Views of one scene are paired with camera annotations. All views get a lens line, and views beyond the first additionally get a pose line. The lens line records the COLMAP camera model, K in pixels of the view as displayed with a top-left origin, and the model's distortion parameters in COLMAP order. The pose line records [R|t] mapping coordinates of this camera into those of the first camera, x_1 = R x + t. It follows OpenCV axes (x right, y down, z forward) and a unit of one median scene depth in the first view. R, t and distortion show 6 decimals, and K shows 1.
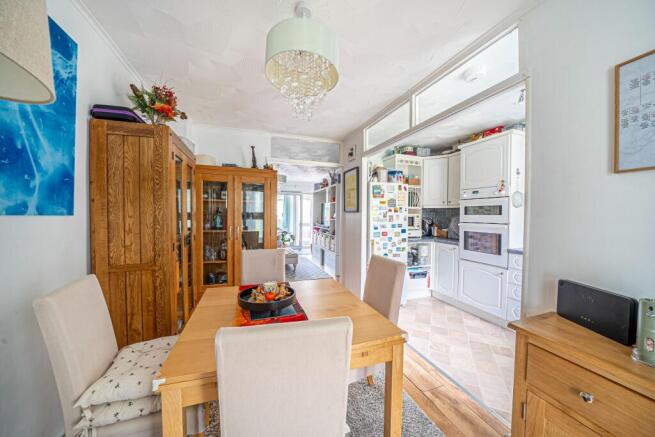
lens RADIAL K [[225.3, 0, 327.5], [0, 225.3, 218.5], [0, 0, 1]] dist [-0.021964, -0.000005]
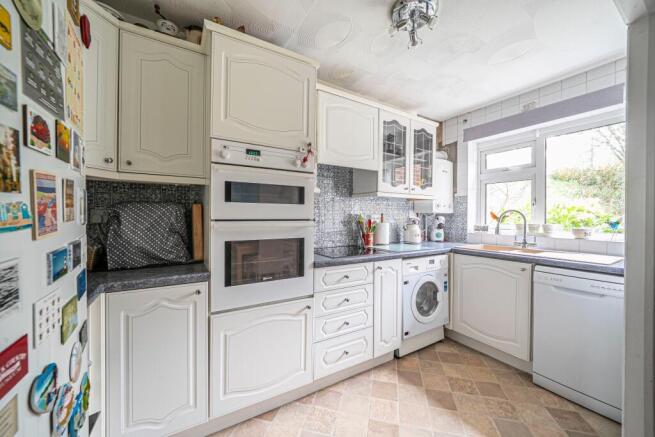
lens RADIAL K [[249.5, 0, 327.5], [0, 249.5, 218.5], [0, 0, 1]] dist [-0.000769, -0.000025]
pose [[-0.207907, -0.012483, 0.978069, 0.133491], [0.012594, 0.999802, 0.015437, 0.009590], [-0.978067, 0.015527, -0.207709, 0.928480]]
